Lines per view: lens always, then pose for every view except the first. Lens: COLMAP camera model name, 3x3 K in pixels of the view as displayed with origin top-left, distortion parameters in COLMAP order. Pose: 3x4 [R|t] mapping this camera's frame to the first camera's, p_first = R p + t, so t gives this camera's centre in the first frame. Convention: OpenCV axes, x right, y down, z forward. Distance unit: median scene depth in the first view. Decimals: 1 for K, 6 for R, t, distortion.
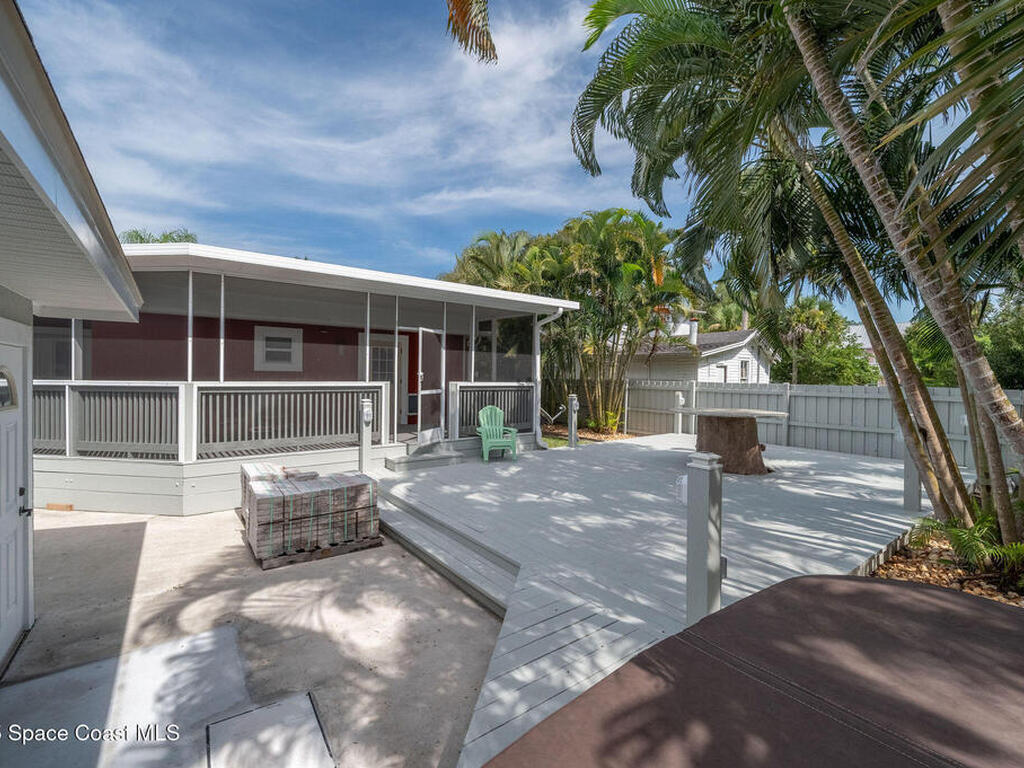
lens RADIAL K [[455.3, 0, 503.2], [0, 455.3, 377.3], [0, 0, 1]] dist [0.000051, -0.001063]
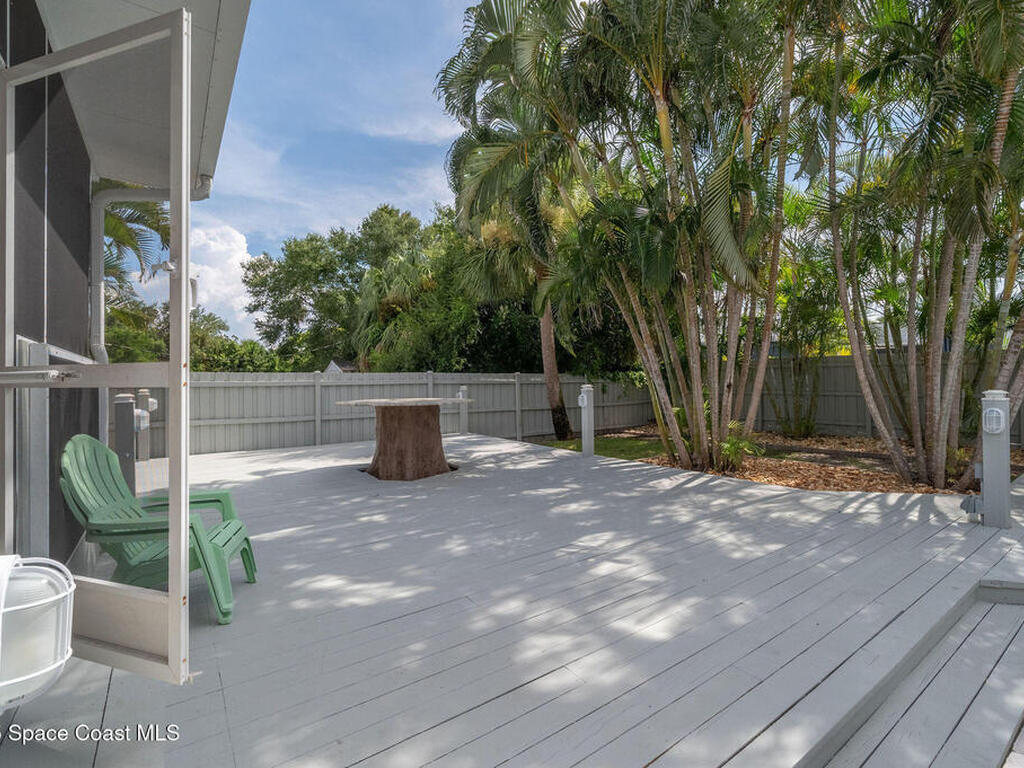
lens RADIAL K [[455.3, 0, 516.1], [0, 455.3, 377.3], [0, 0, 1]] dist [0.000051, -0.001063]
pose [[0.027428, -0.011946, 0.999552, -0.490942], [0.005618, 0.999915, 0.011796, 0.036059], [-0.999608, 0.005292, 0.027493, 1.160024]]
